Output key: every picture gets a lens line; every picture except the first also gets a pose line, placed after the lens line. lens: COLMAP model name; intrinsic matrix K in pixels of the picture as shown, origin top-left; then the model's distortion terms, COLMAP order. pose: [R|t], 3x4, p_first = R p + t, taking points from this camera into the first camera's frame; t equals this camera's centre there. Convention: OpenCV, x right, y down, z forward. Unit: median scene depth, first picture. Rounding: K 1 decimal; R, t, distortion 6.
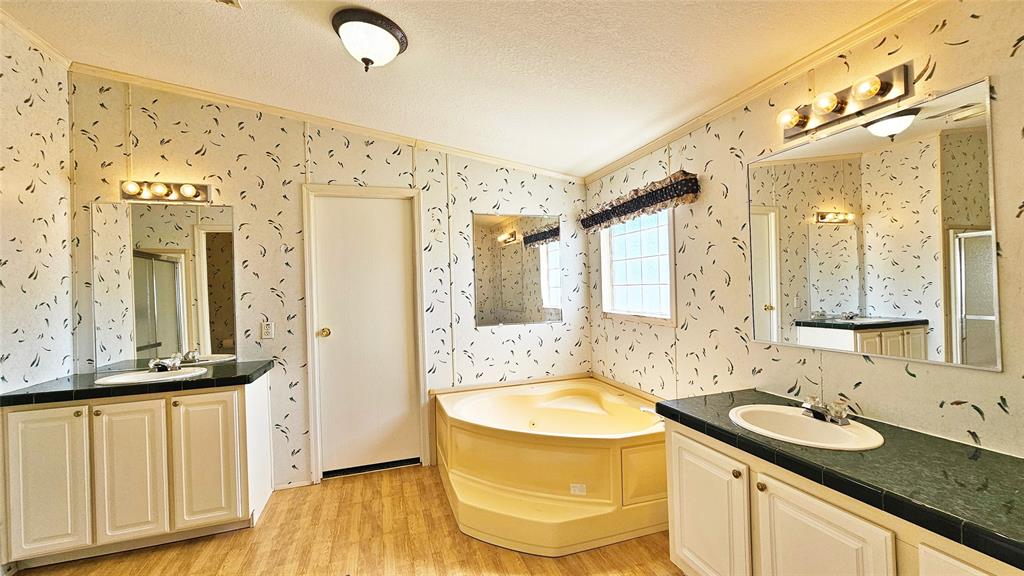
lens RADIAL K [[423.6, 0, 518.5], [0, 423.6, 285.6], [0, 0, 1]] dist [-0.002550, 0.000372]
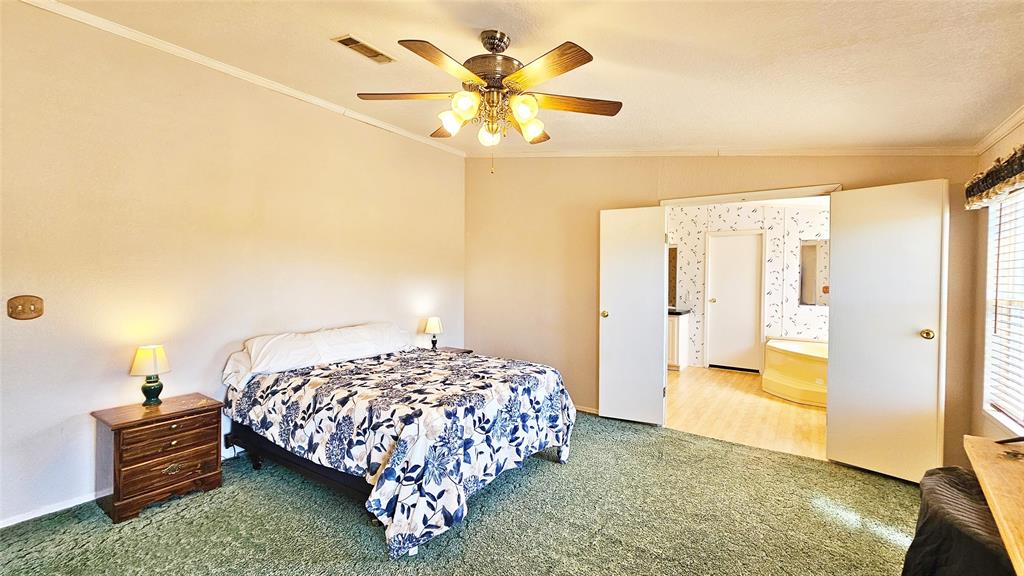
lens RADIAL K [[423.6, 0, 518.5], [0, 423.6, 285.6], [0, 0, 1]] dist [-0.002550, 0.000372]
pose [[0.598638, 0.052712, -0.799284, 0.626675], [-0.023393, 0.998557, 0.048334, -0.042842], [0.800678, -0.010237, 0.599007, -1.016521]]
